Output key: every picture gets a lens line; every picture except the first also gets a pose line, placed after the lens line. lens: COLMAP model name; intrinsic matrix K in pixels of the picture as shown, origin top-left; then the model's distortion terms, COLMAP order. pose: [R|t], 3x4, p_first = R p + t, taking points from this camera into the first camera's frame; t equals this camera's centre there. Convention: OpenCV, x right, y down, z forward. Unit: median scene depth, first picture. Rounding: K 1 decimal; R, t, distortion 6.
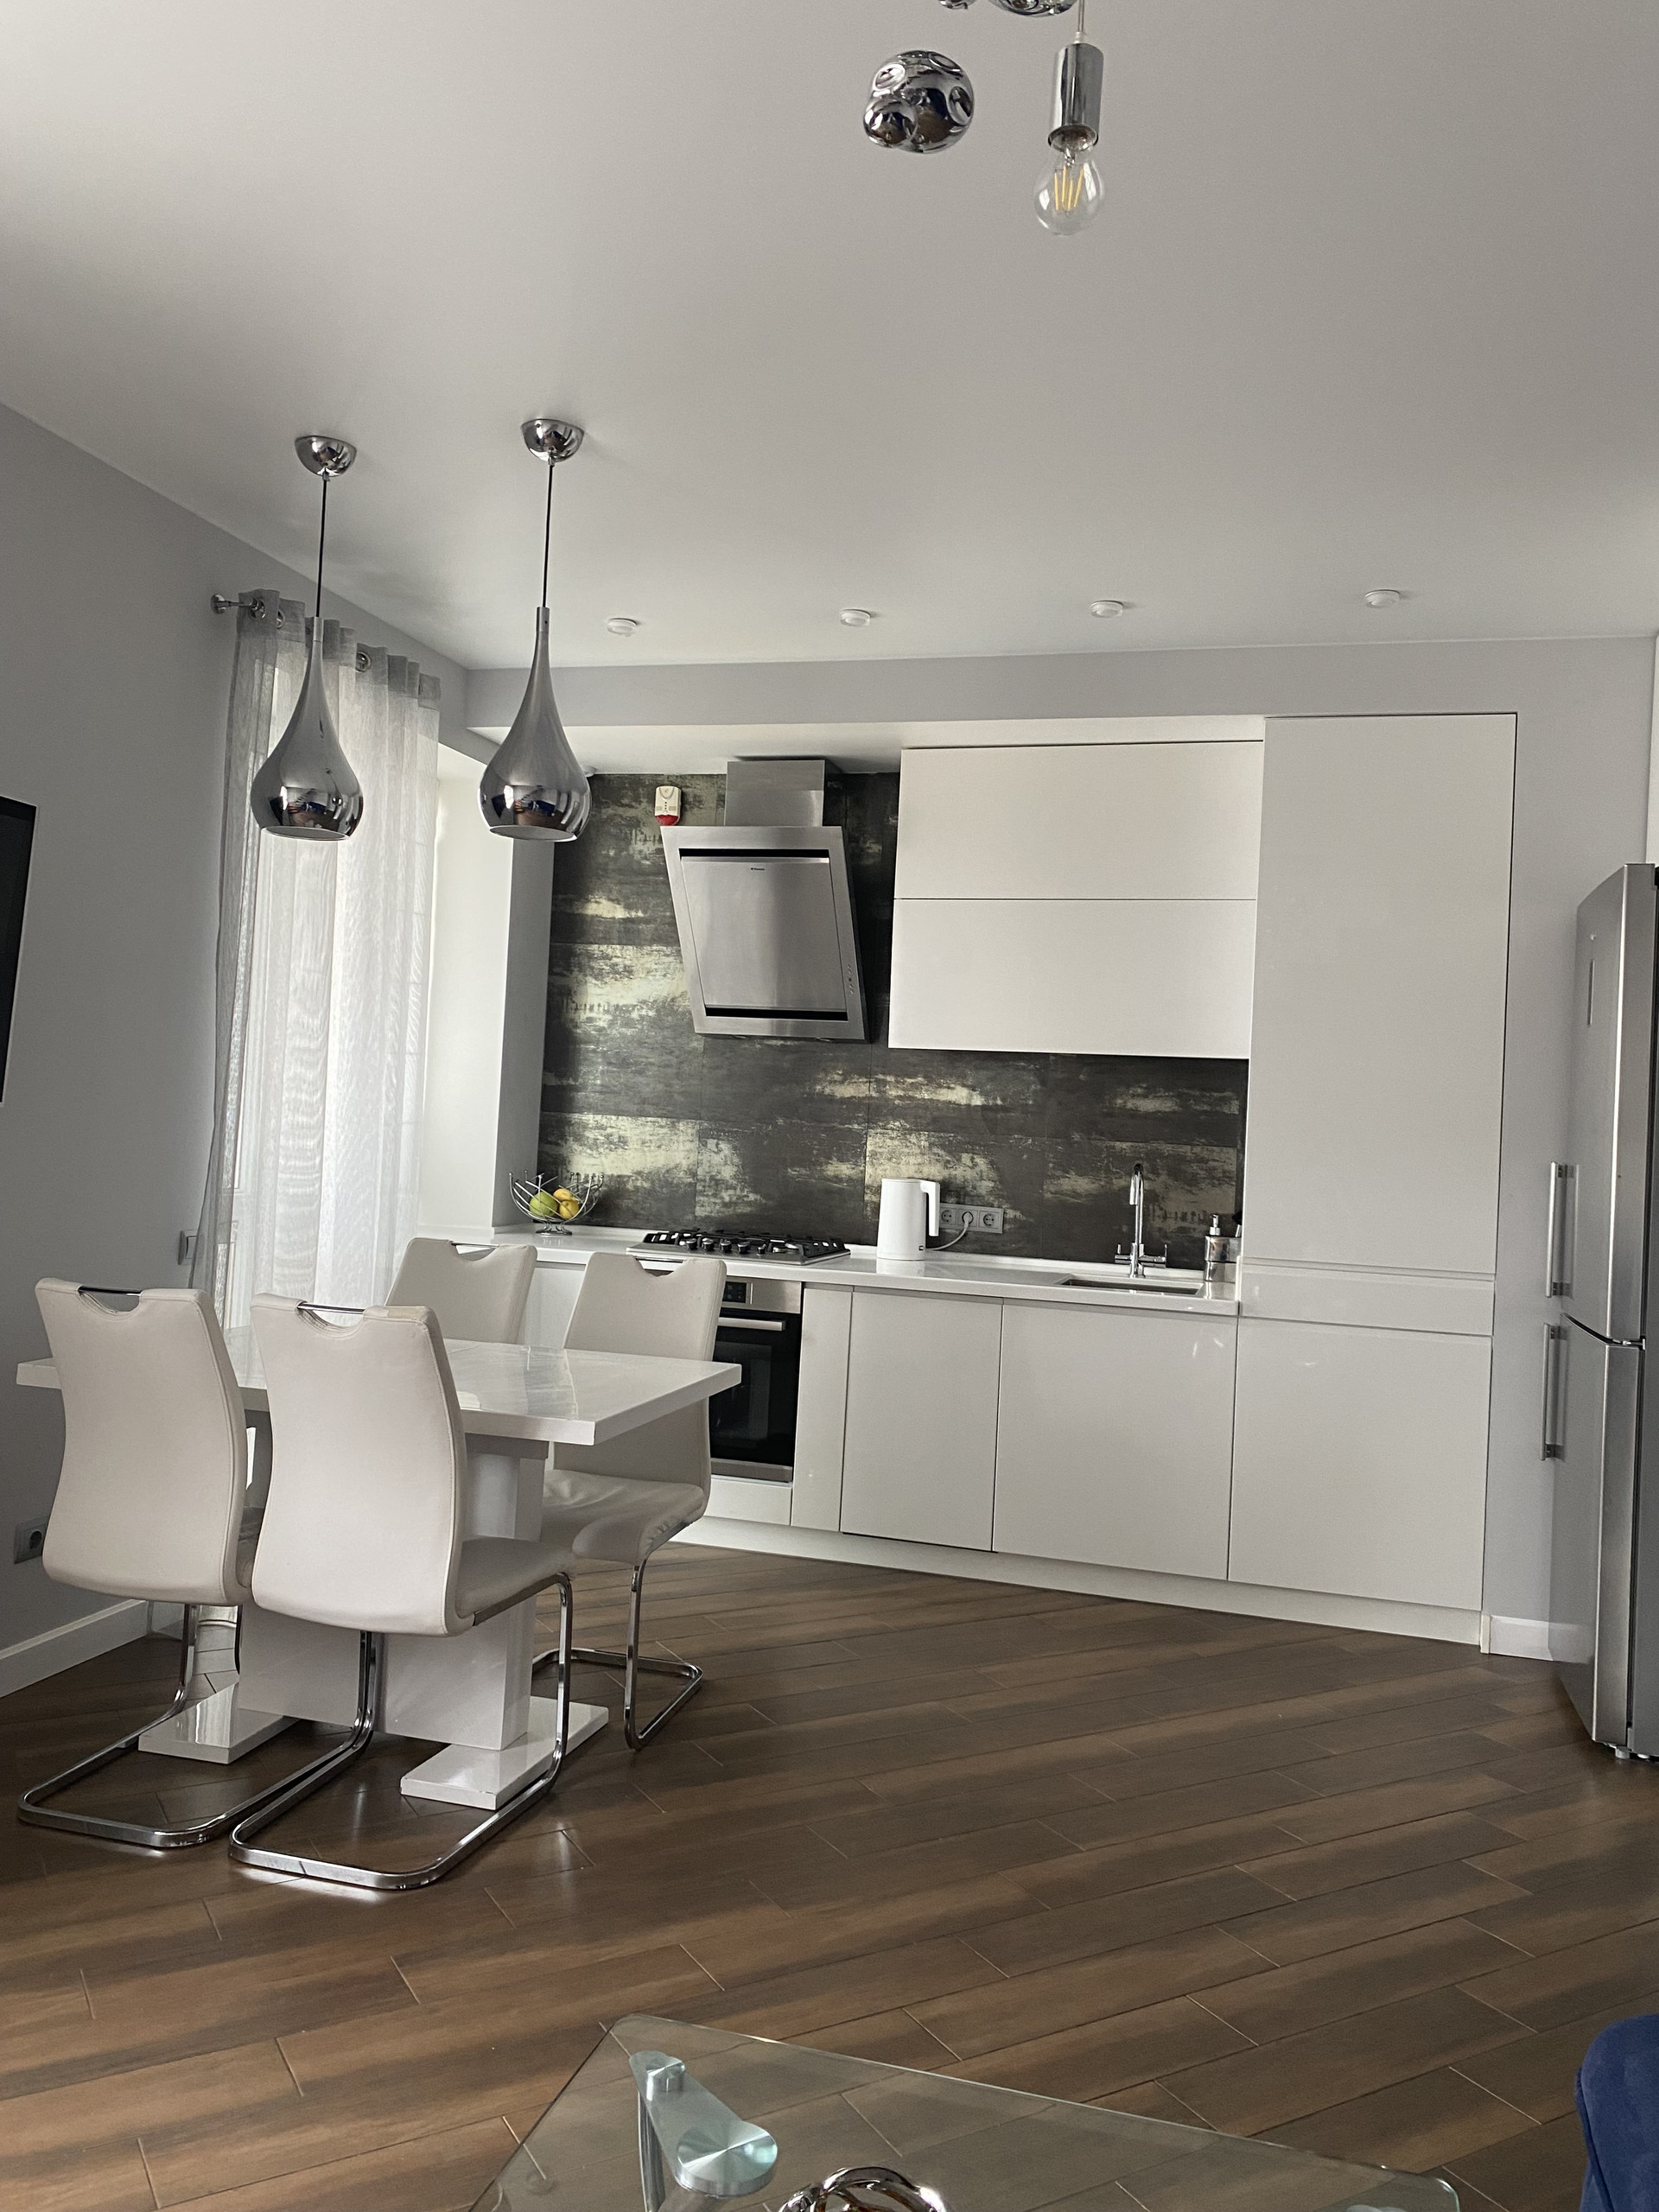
lens RADIAL K [[1667.4, 0, 840.2], [0, 1667.4, 1108.1], [0, 0, 1]] dist [0.026135, -0.008116]
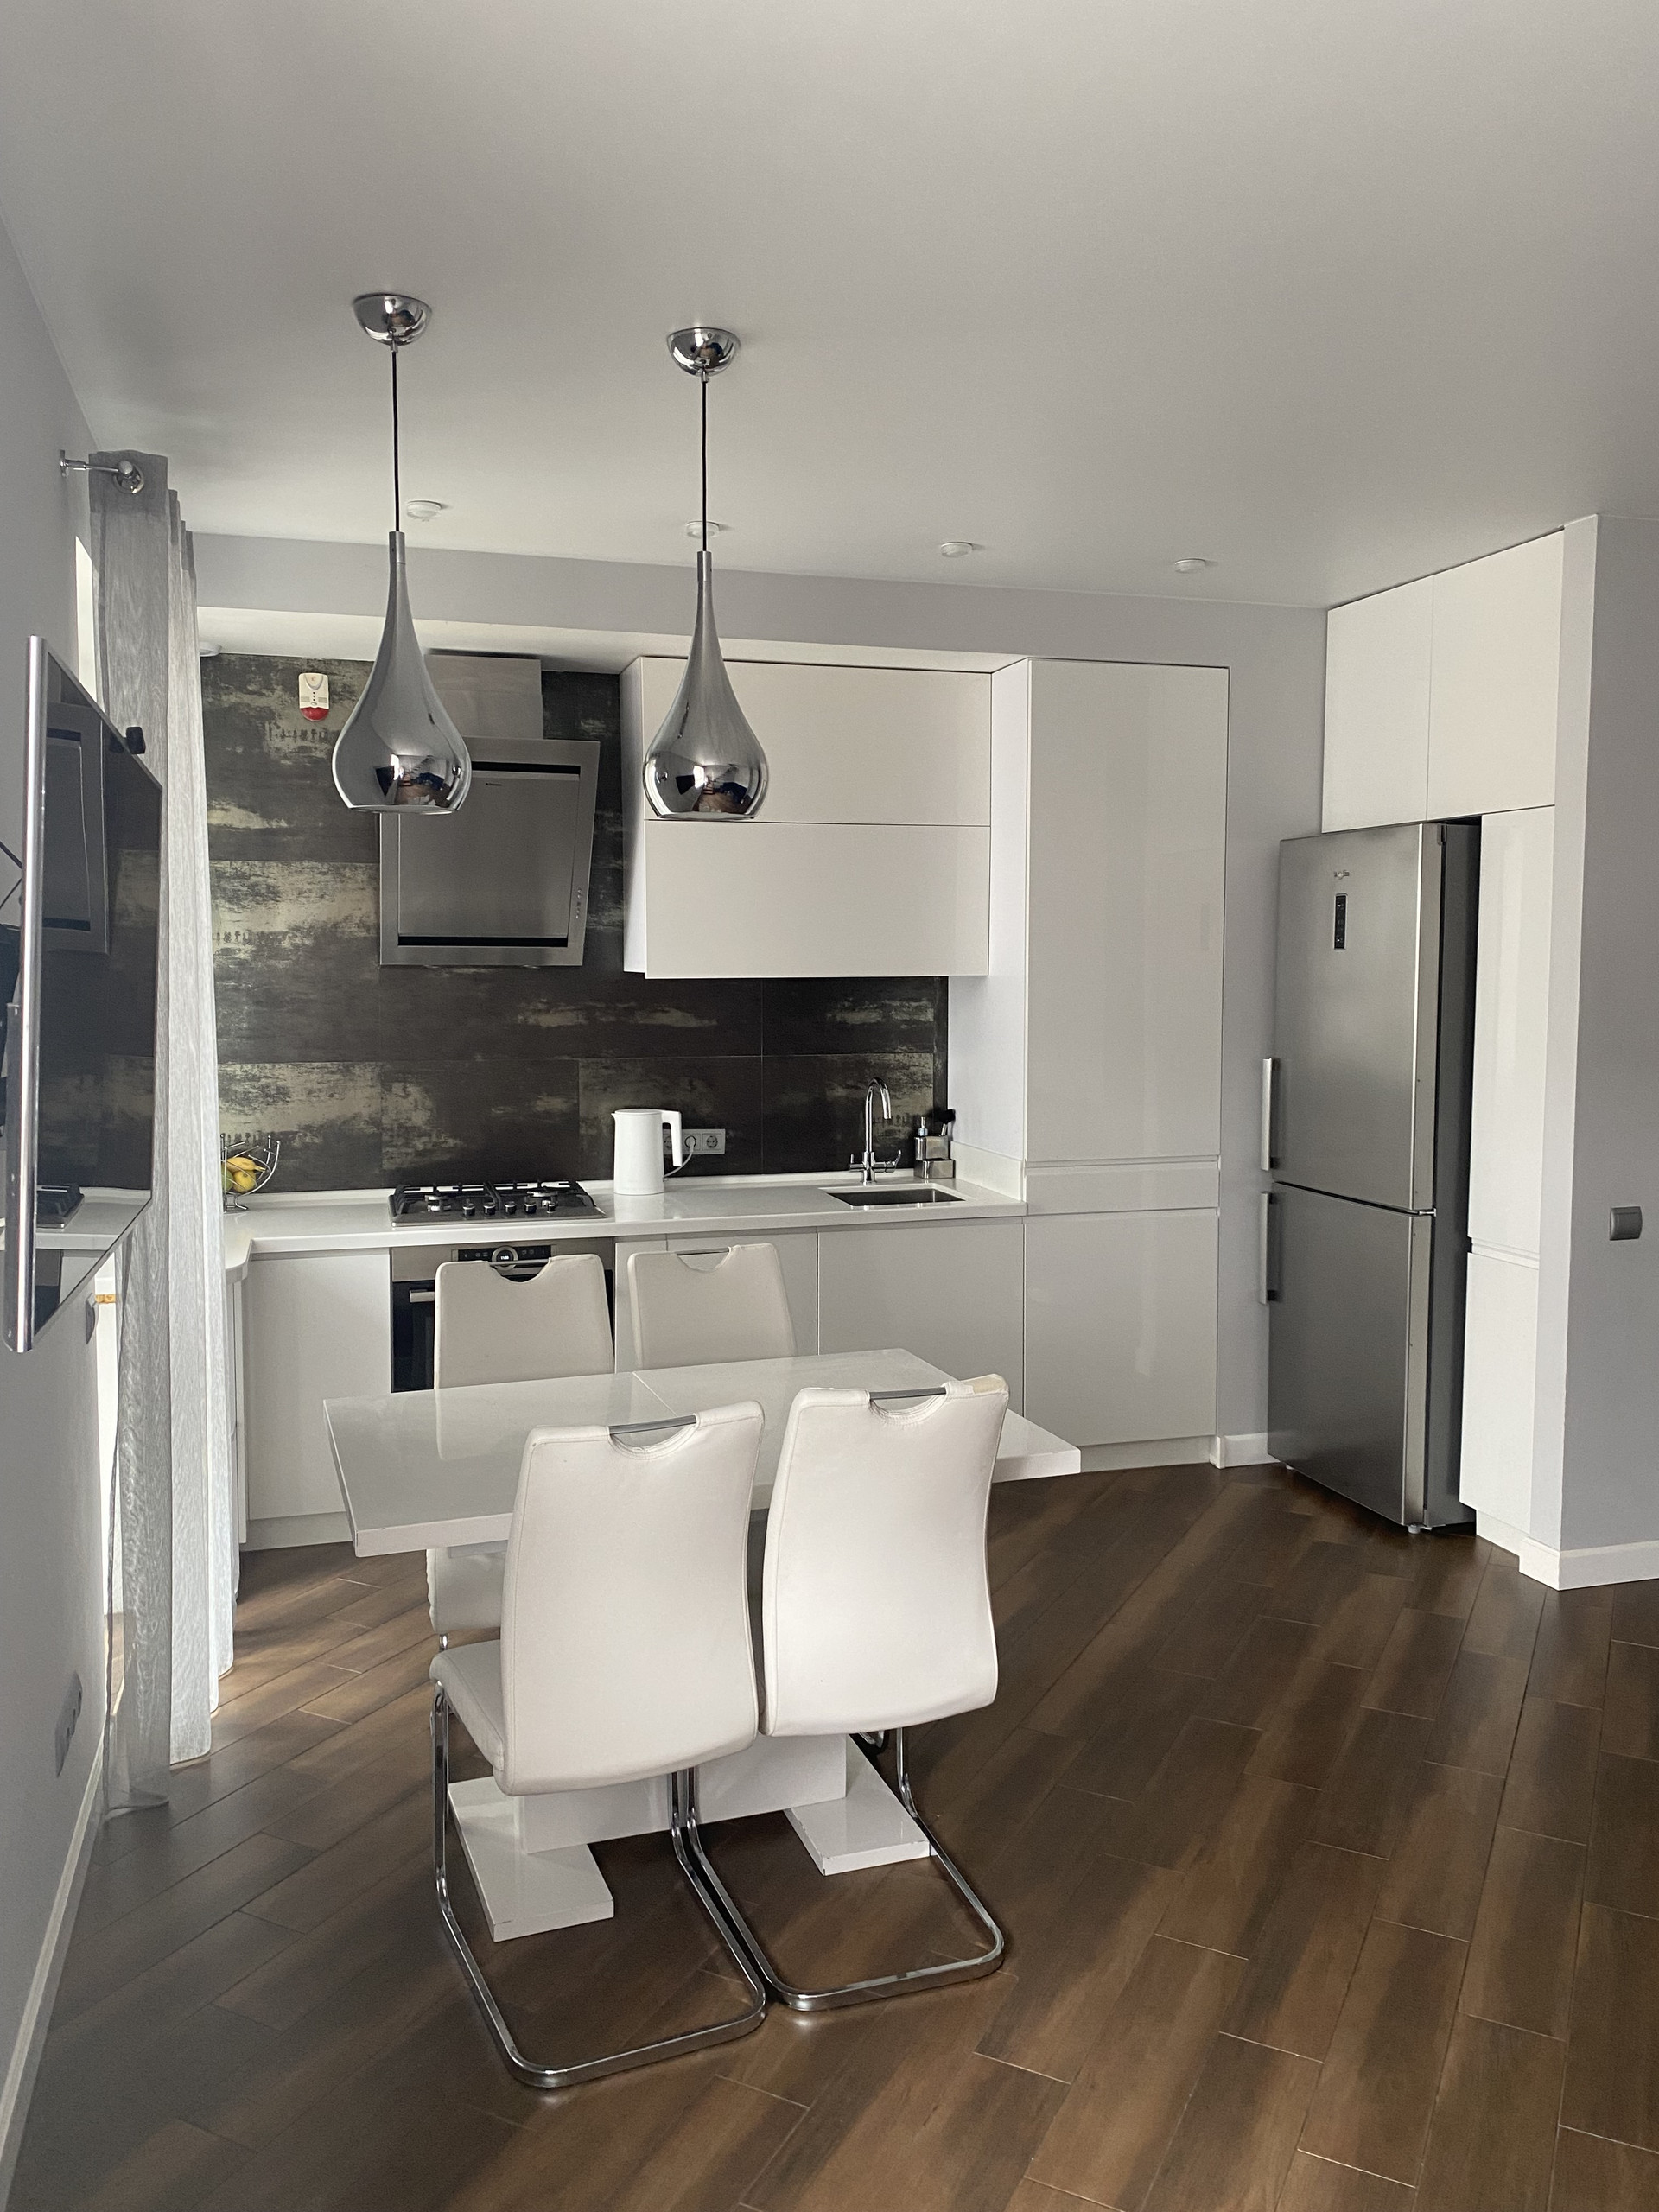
lens RADIAL K [[1677.0, 0, 836.6], [0, 1677.0, 1093.9], [0, 0, 1]] dist [0.049772, -0.035678]
pose [[0.839051, -0.093415, 0.535974, -0.371120], [0.037255, 0.992702, 0.114696, -0.071249], [-0.542776, -0.076268, 0.836407, 0.126306]]
